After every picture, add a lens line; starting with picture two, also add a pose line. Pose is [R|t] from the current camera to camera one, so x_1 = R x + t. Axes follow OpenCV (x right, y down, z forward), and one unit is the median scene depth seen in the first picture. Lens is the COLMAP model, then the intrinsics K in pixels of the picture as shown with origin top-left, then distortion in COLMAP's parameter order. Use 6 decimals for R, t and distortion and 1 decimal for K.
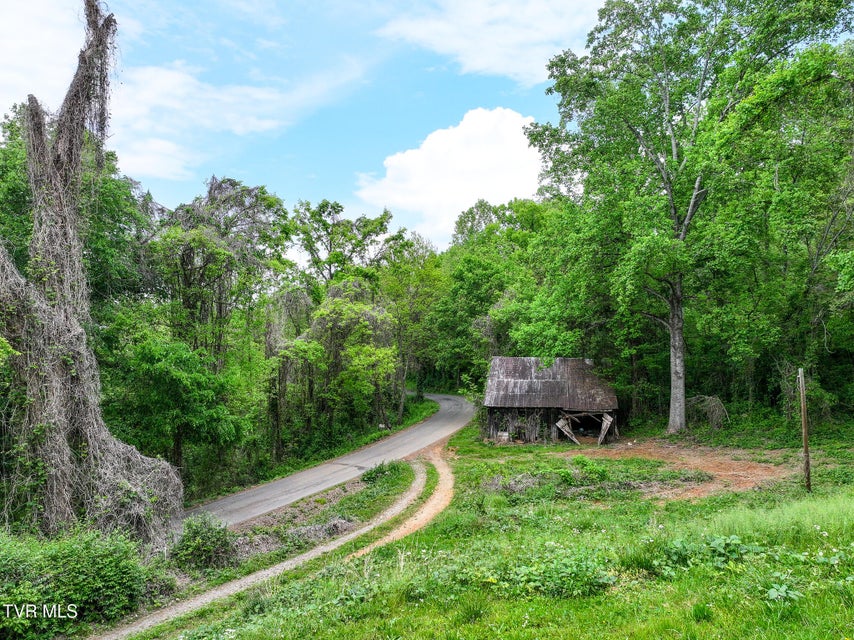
lens RADIAL K [[599.0, 0, 426.8], [0, 599.0, 317.5], [0, 0, 1]] dist [0.006351, 0.006504]
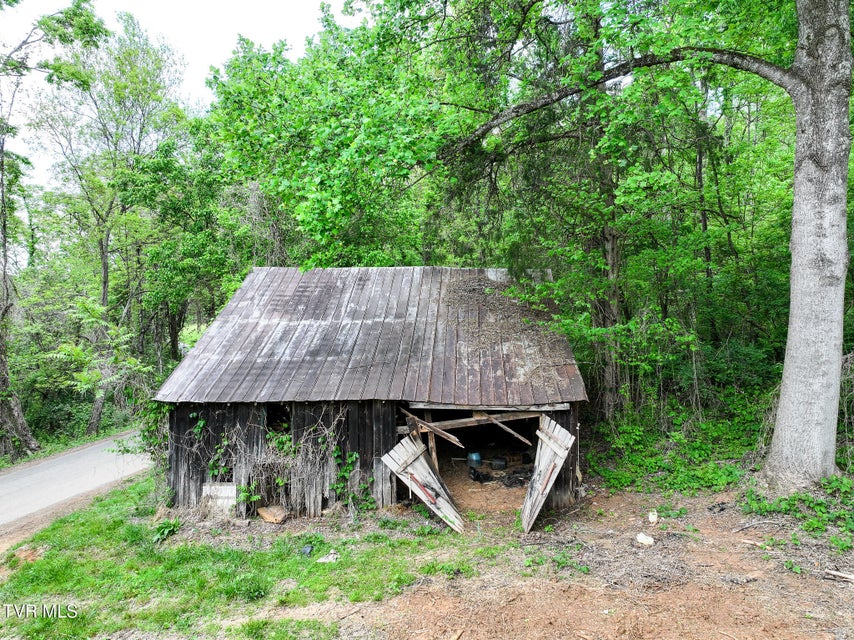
lens RADIAL K [[599.0, 0, 427.2], [0, 599.0, 321.4], [0, 0, 1]] dist [0.006351, 0.006504]
pose [[0.990719, -0.007745, 0.135705, 0.192004], [0.002407, 0.999218, 0.039456, 0.096853], [-0.135905, -0.038763, 0.989963, 0.689152]]
